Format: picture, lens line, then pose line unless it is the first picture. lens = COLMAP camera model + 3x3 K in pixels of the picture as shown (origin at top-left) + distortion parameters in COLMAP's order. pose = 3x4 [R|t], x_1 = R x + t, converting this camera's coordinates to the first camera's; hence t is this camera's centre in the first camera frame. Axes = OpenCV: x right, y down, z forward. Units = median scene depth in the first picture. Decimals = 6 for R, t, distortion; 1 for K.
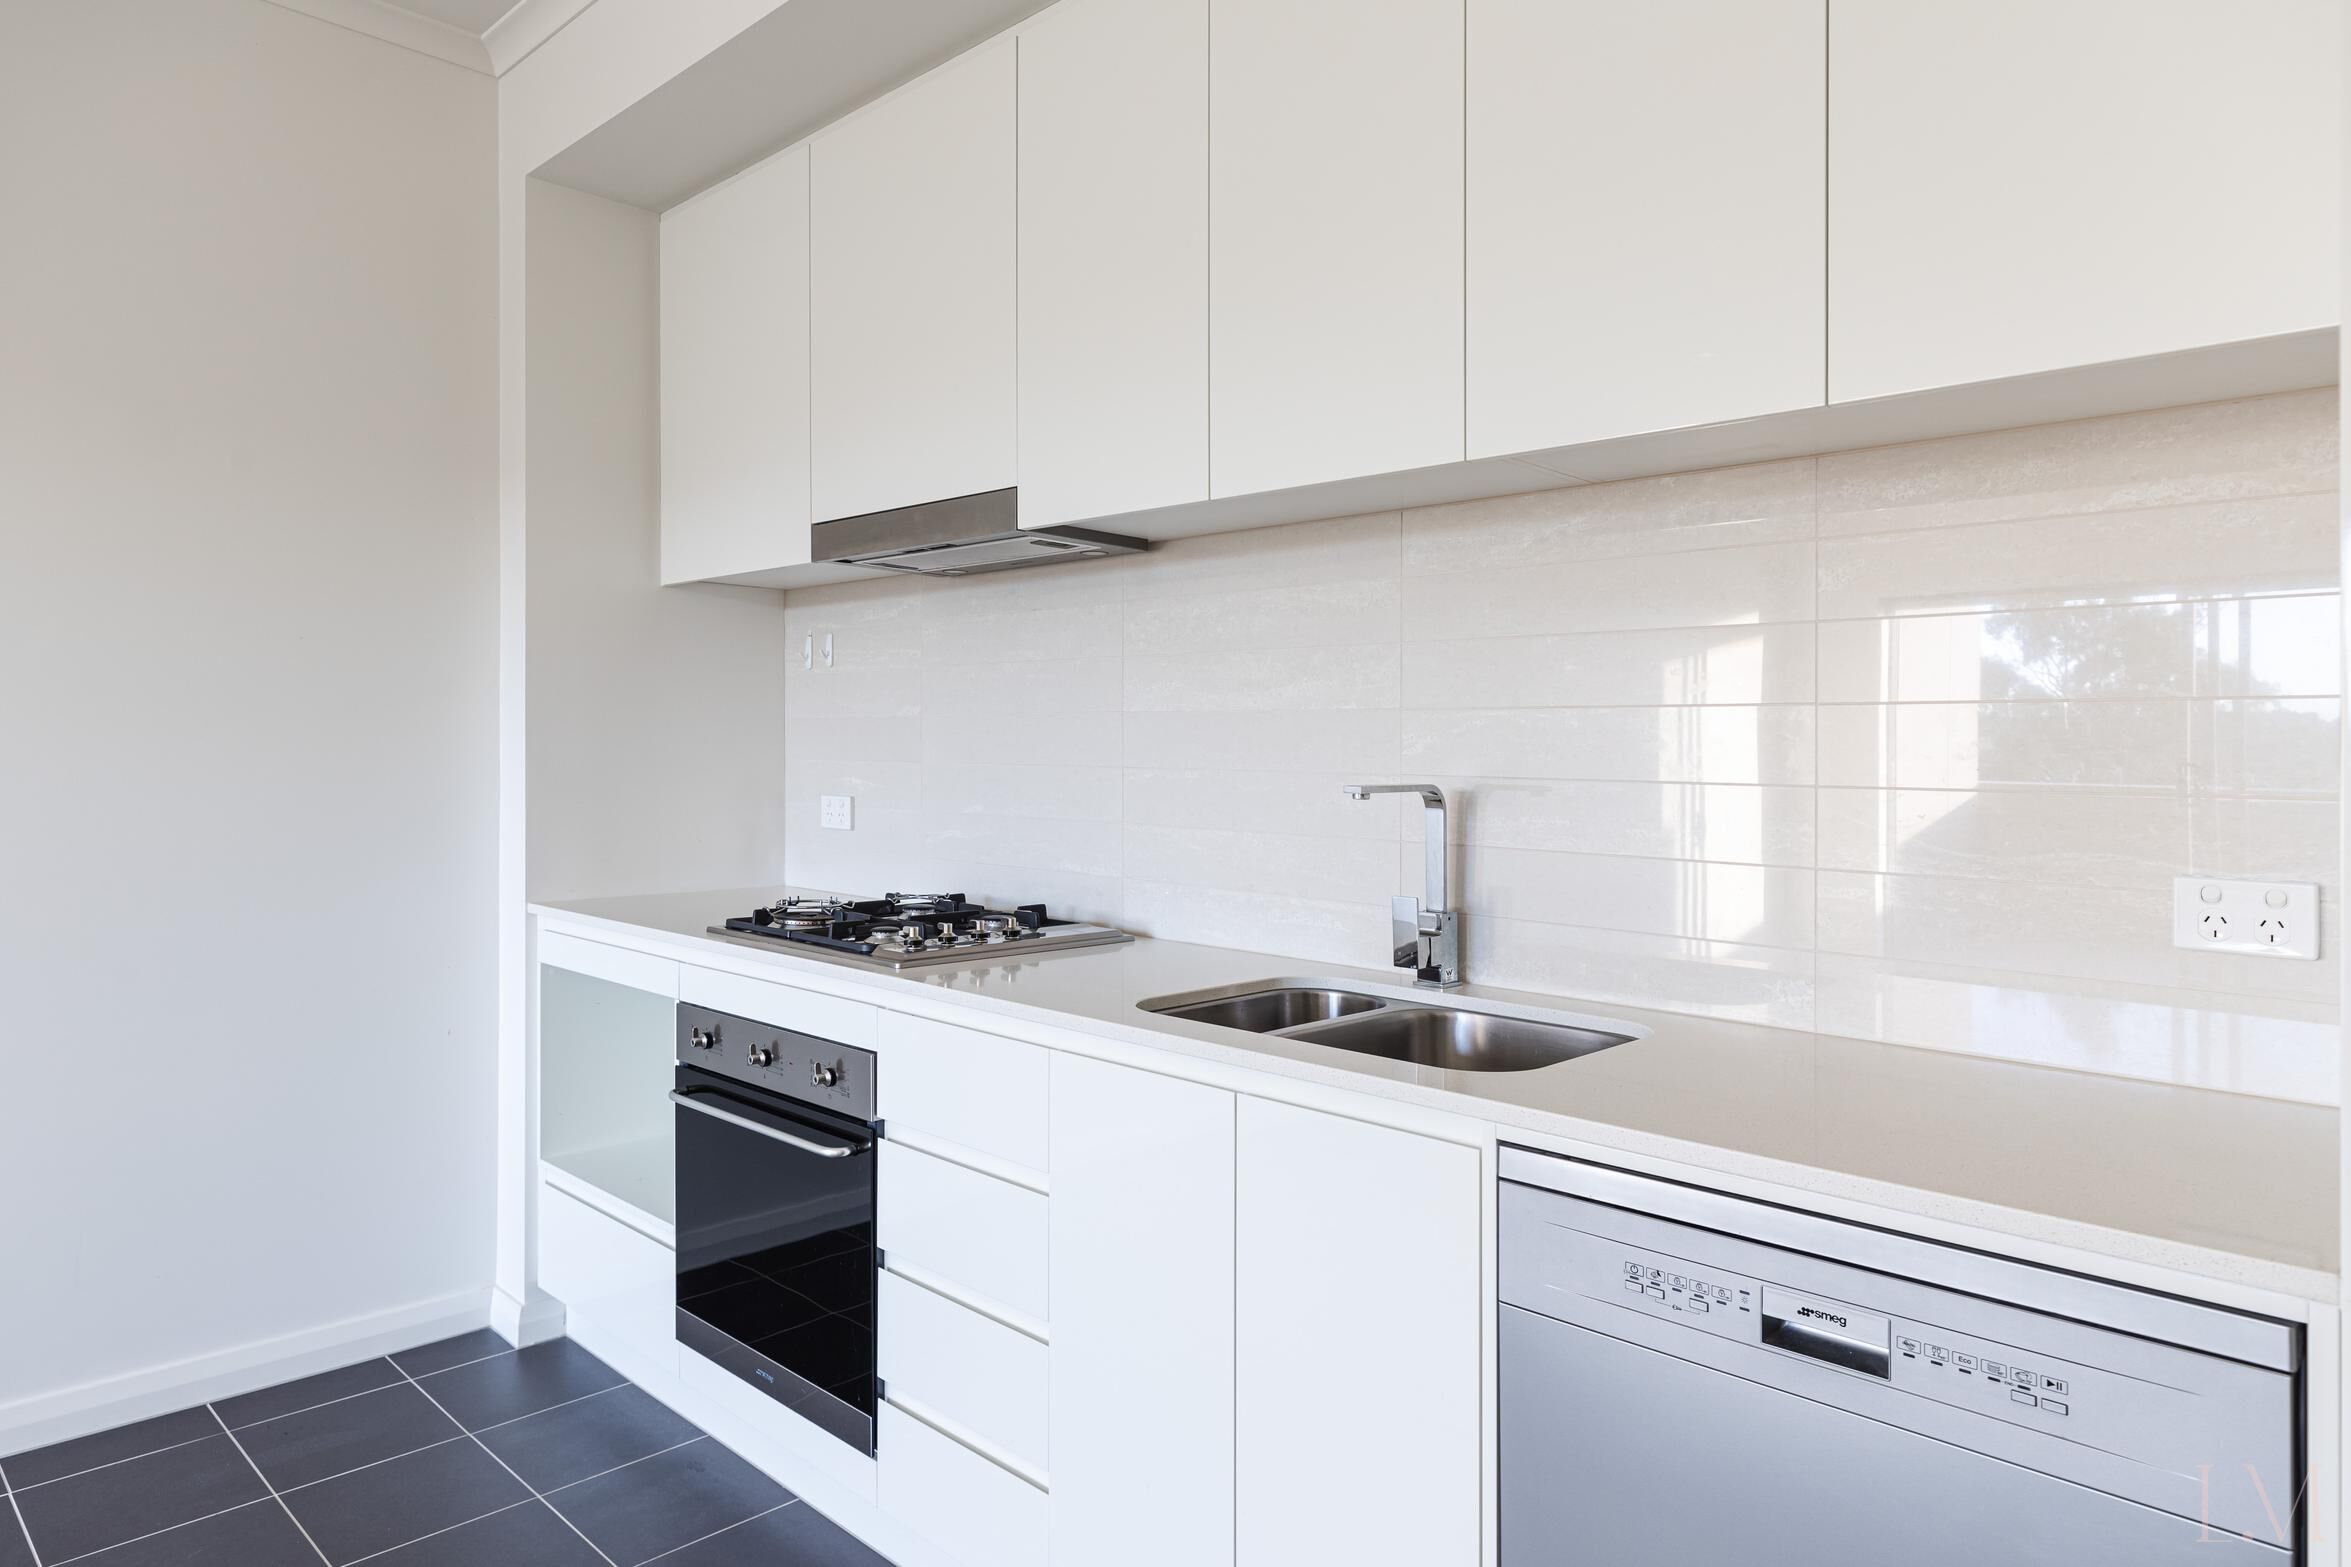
lens RADIAL K [[1423.8, 0, 1167.2], [0, 1423.8, 762.5], [0, 0, 1]] dist [0.005425, 0.002097]
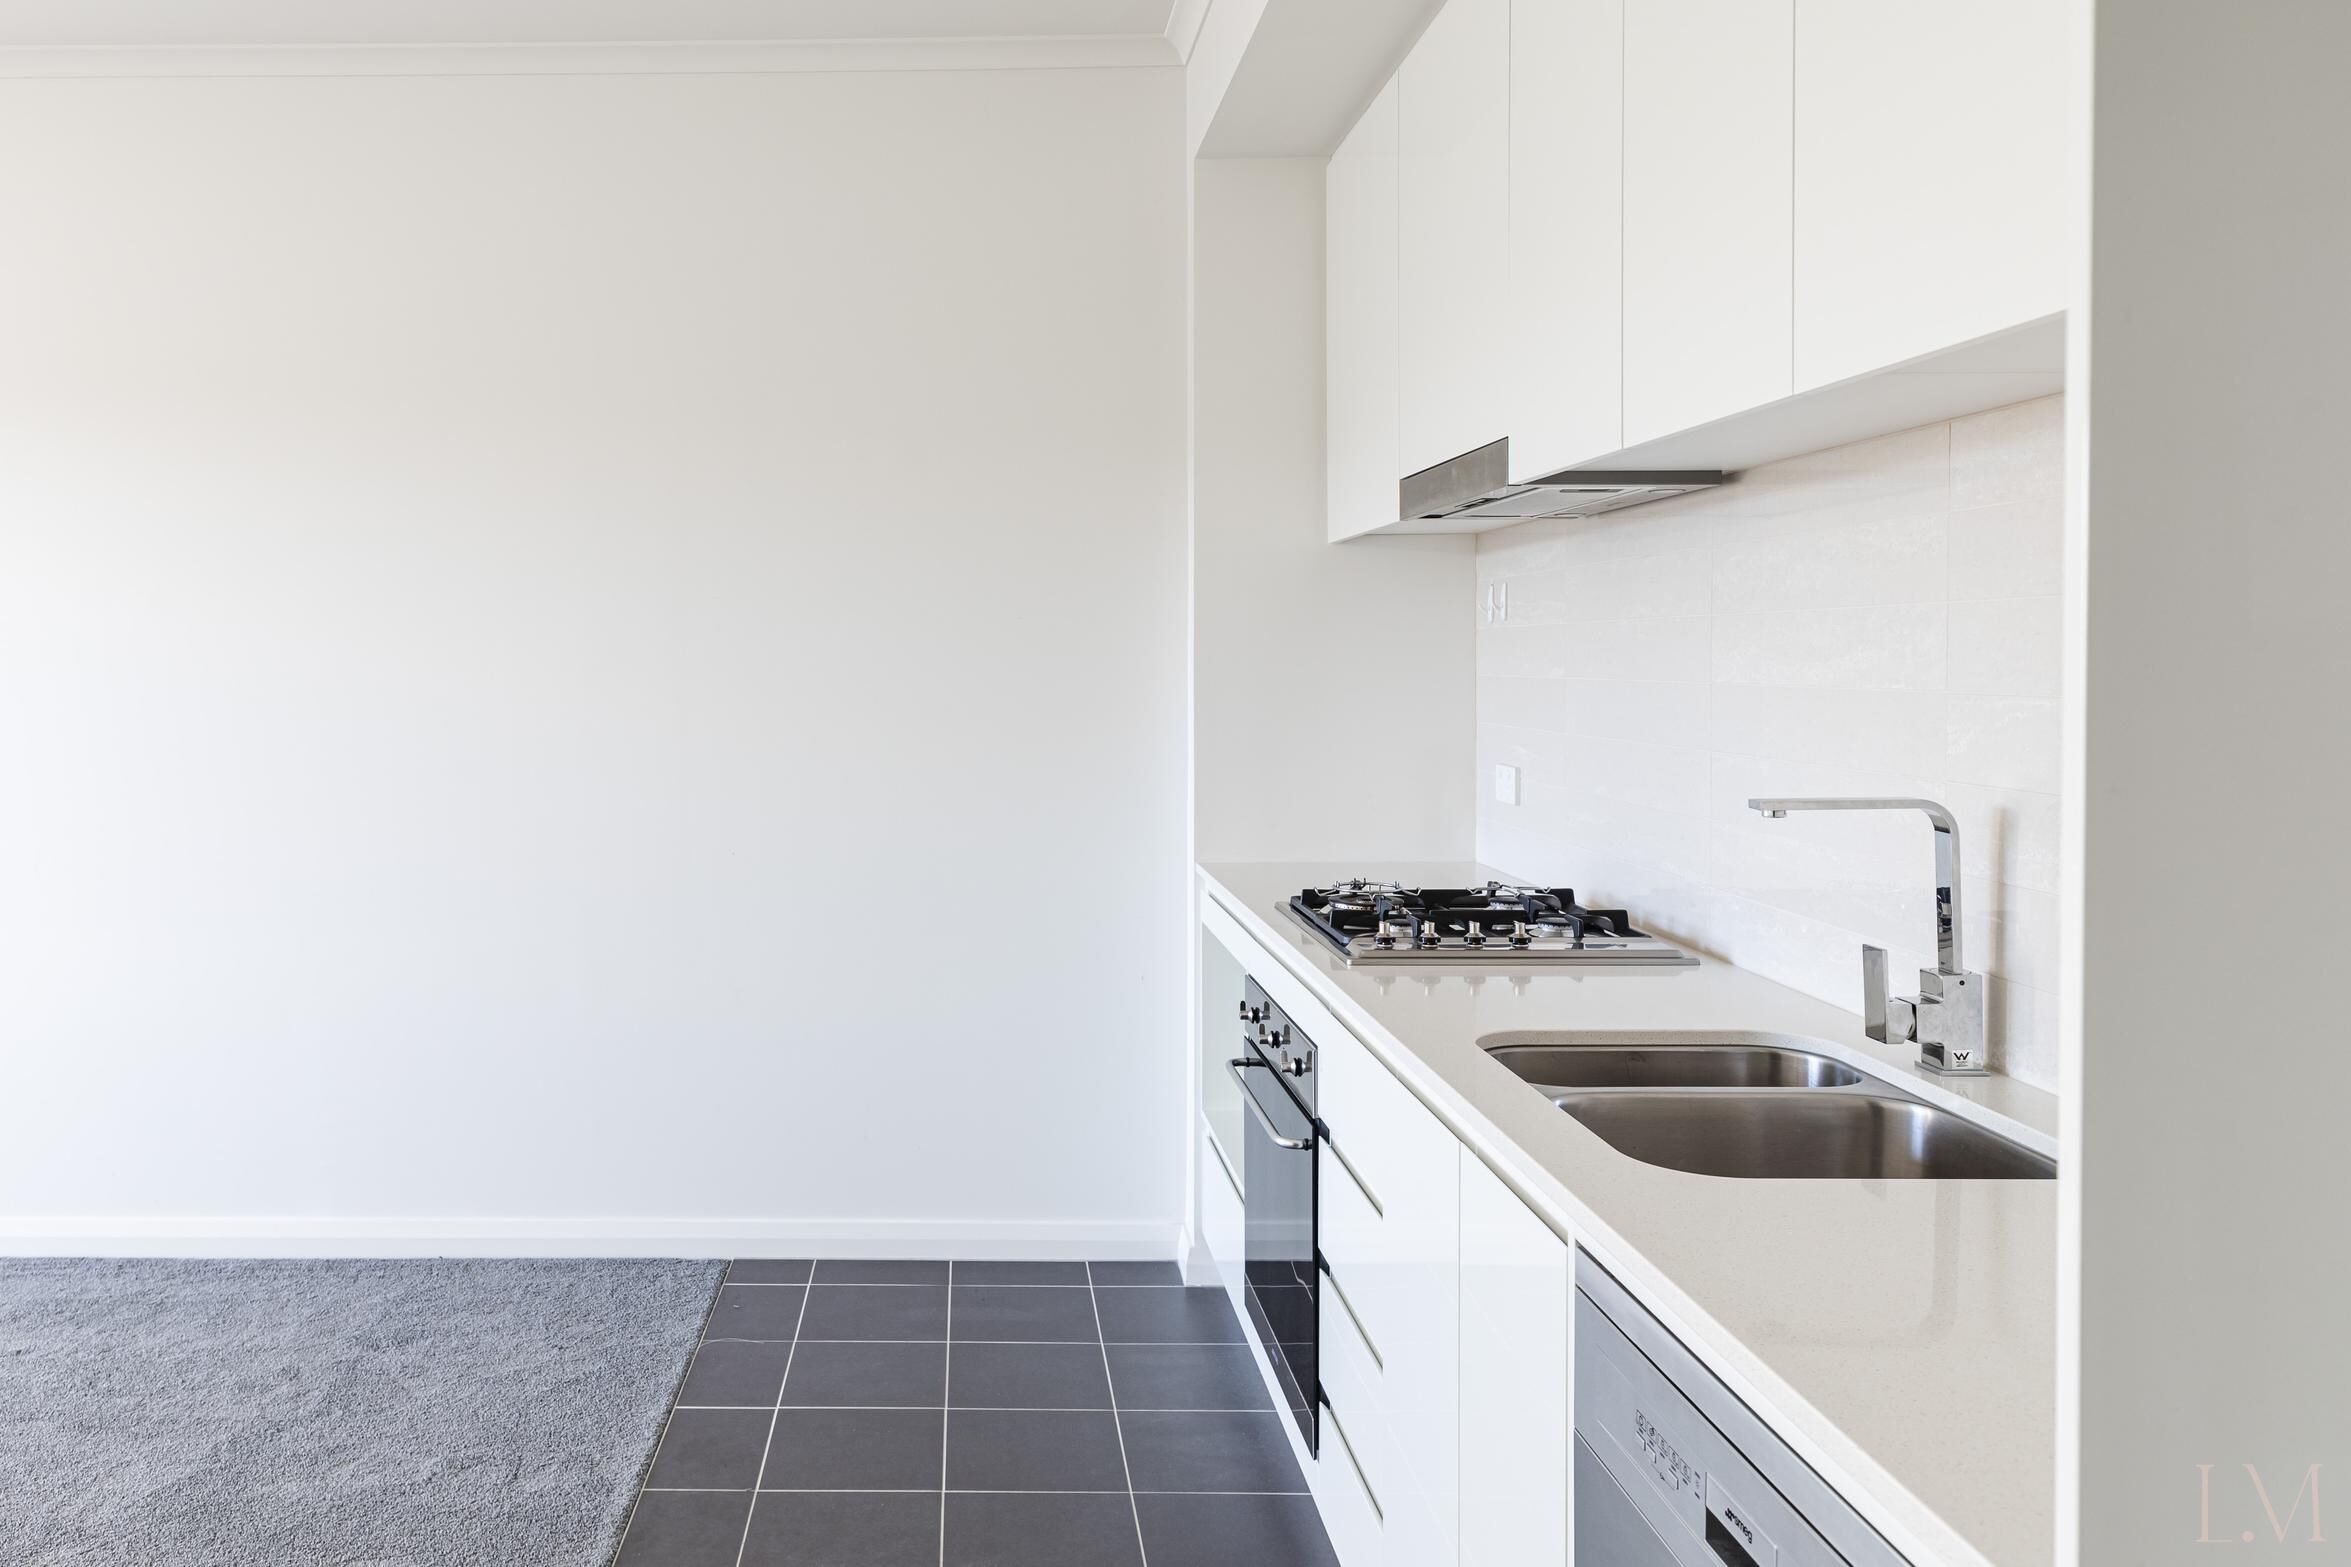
lens RADIAL K [[1914.9, 0, 1120.4], [0, 1914.9, 696.4], [0, 0, 1]] dist [-0.016314, 0.005331]
pose [[0.686212, 0.010050, -0.727332, 0.573877], [0.008352, 0.999730, 0.021693, -0.058378], [0.727354, -0.020961, 0.685943, 0.008246]]
